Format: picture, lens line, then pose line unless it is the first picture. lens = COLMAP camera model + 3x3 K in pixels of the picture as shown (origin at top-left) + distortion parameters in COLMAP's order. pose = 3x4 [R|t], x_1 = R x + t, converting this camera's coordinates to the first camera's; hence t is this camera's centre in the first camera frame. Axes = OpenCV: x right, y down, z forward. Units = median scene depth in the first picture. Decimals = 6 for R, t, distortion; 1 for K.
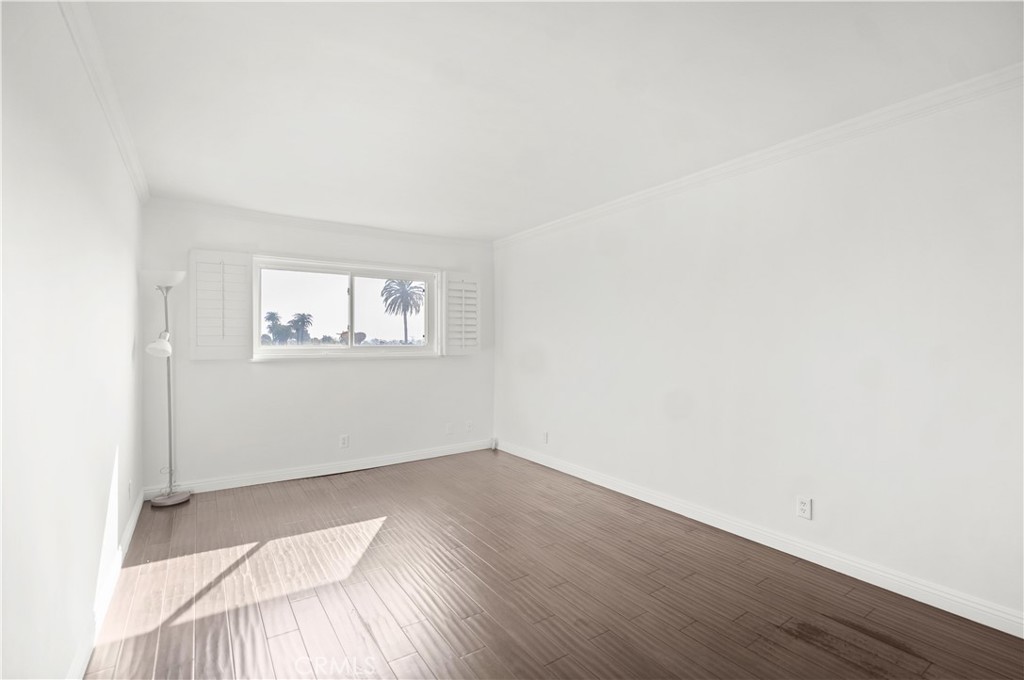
lens RADIAL K [[464.1, 0, 512.0], [0, 464.1, 340.0], [0, 0, 1]] dist [0.001193, -0.000039]
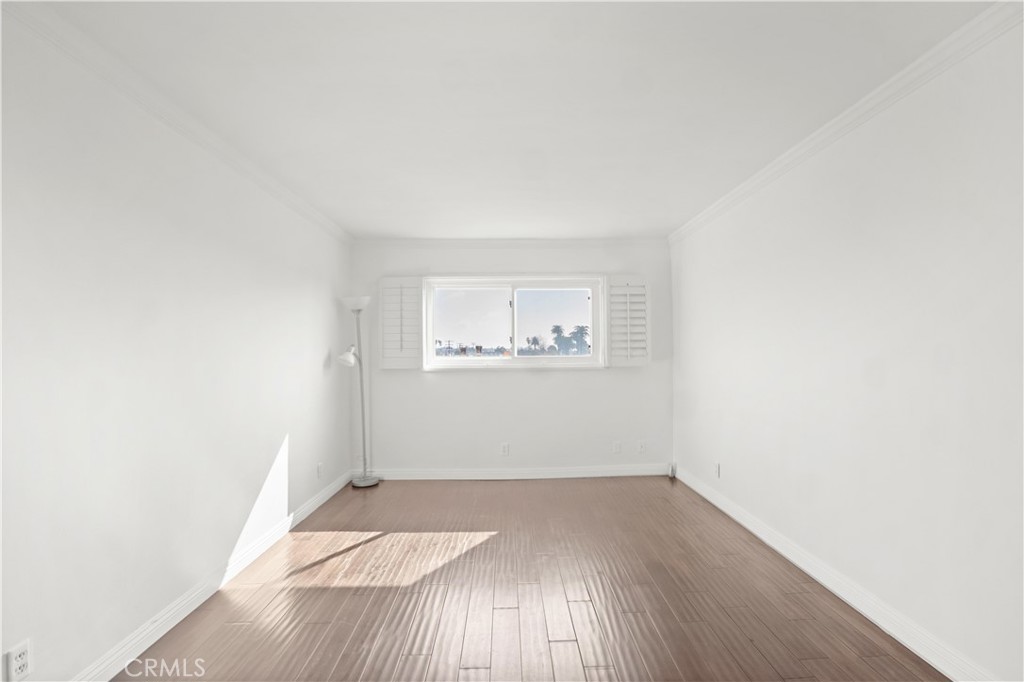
lens RADIAL K [[464.1, 0, 512.0], [0, 464.1, 341.0], [0, 0, 1]] dist [0.001193, -0.000039]
pose [[0.842199, -0.019569, -0.538811, 0.244157], [0.009956, 0.999735, -0.020748, -0.000997], [0.539074, 0.012110, 0.842171, 0.158384]]
